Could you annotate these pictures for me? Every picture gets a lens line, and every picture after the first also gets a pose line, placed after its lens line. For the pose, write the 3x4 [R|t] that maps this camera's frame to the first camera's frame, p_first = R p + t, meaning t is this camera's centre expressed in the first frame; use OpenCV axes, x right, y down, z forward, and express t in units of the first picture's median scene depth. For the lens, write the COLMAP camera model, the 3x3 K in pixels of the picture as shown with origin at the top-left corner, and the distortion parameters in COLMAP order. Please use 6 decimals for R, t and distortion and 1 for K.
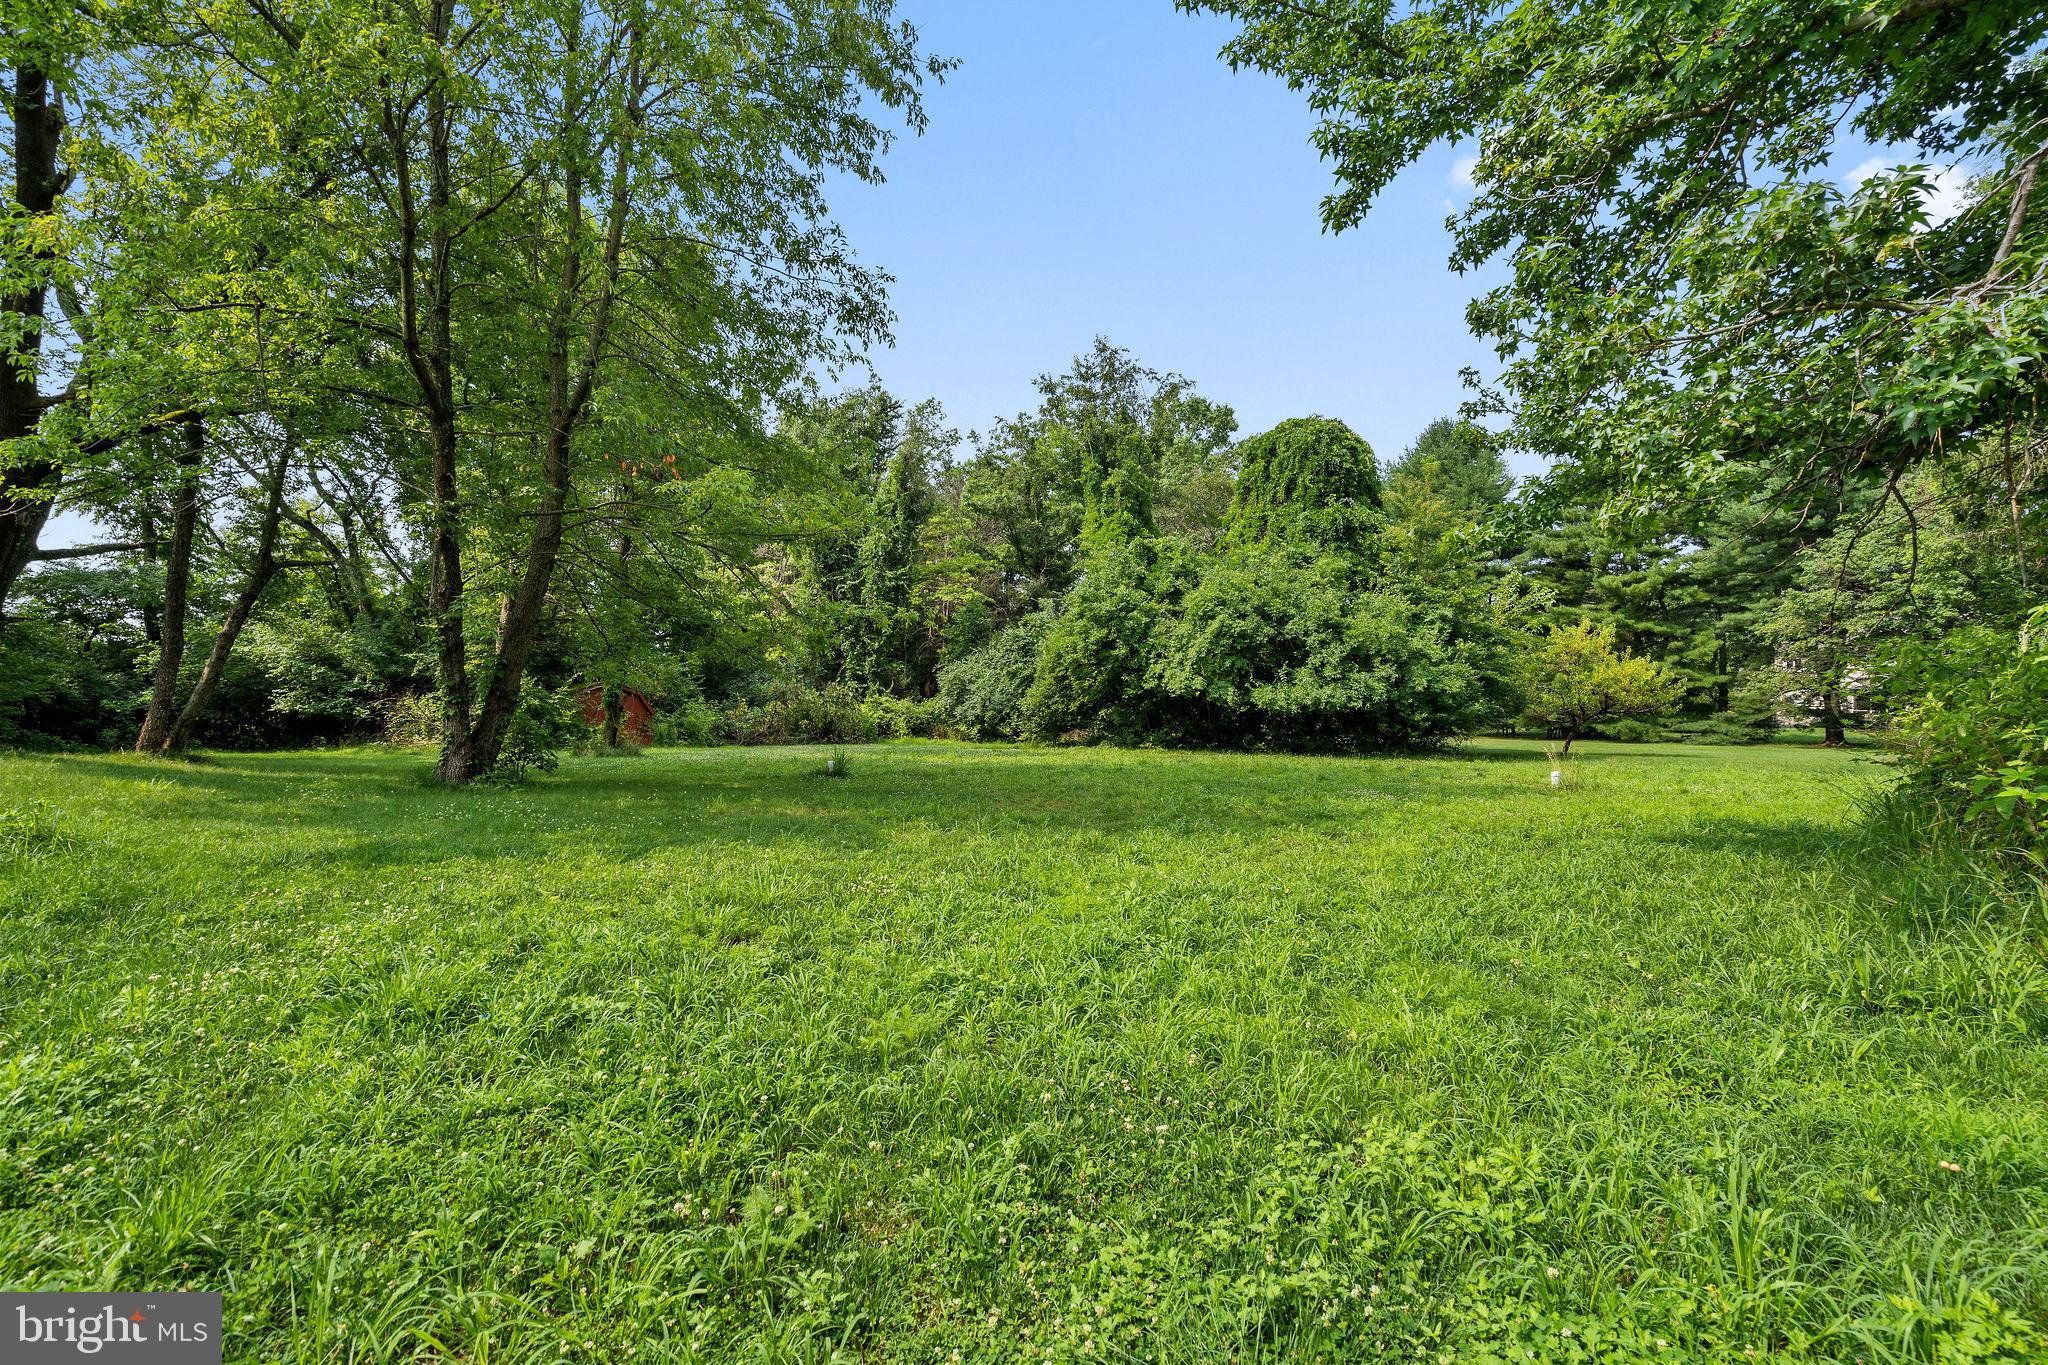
lens RADIAL K [[943.1, 0, 1016.5], [0, 943.1, 695.6], [0, 0, 1]] dist [0.000026, 0.000282]
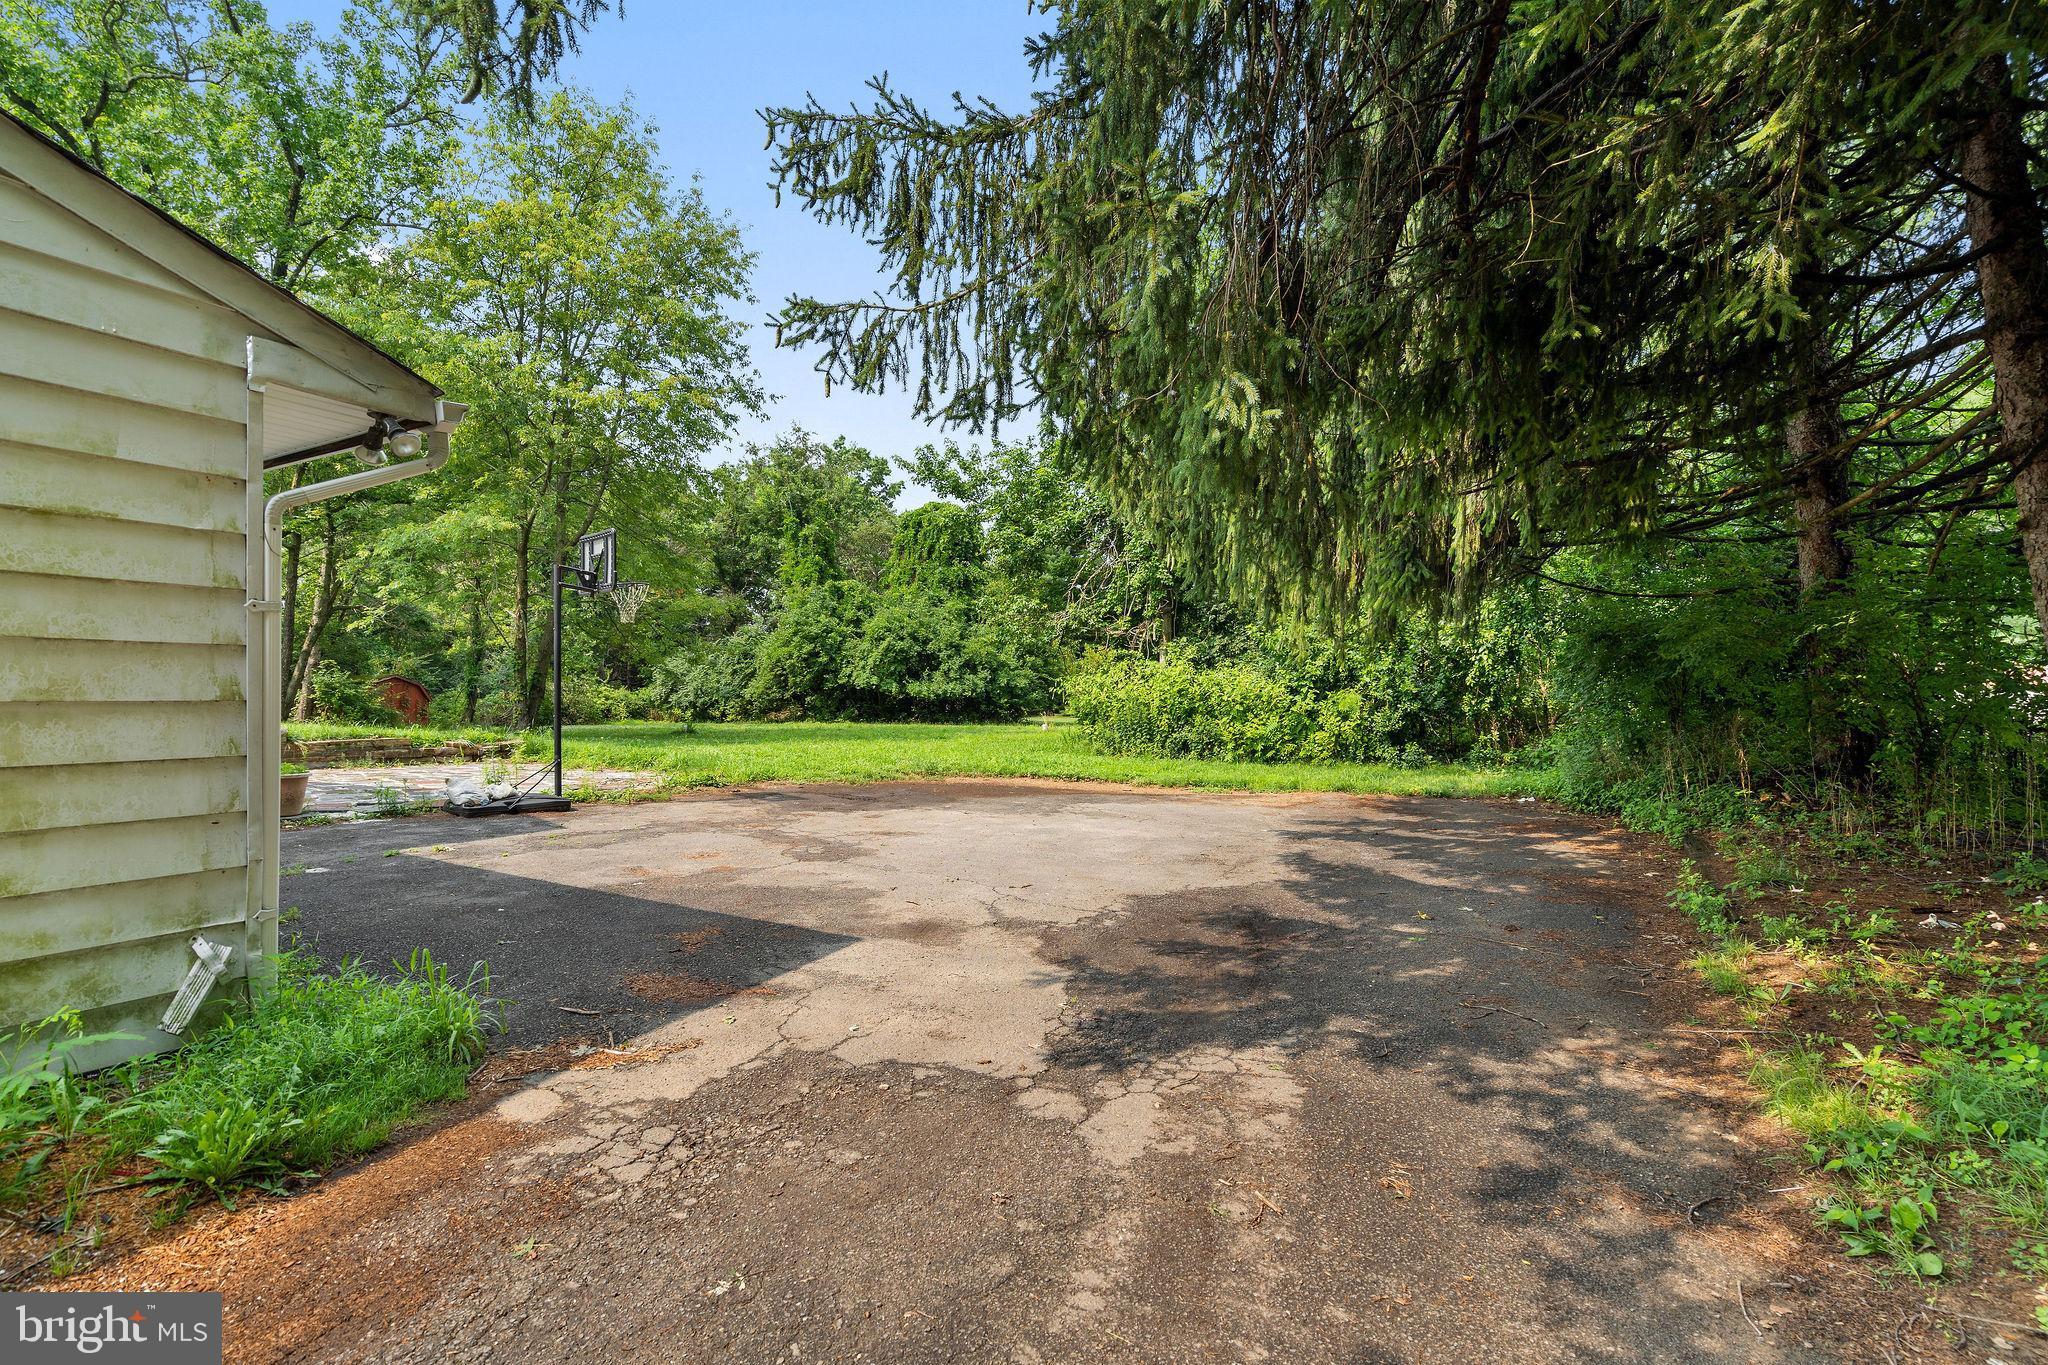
lens RADIAL K [[943.1, 0, 1016.5], [0, 943.1, 695.6], [0, 0, 1]] dist [0.000026, 0.000282]
pose [[0.931621, -0.000900, 0.363430, -0.147923], [-0.004211, 0.999903, 0.013271, -0.008769], [-0.363407, -0.013894, 0.931527, -0.520668]]
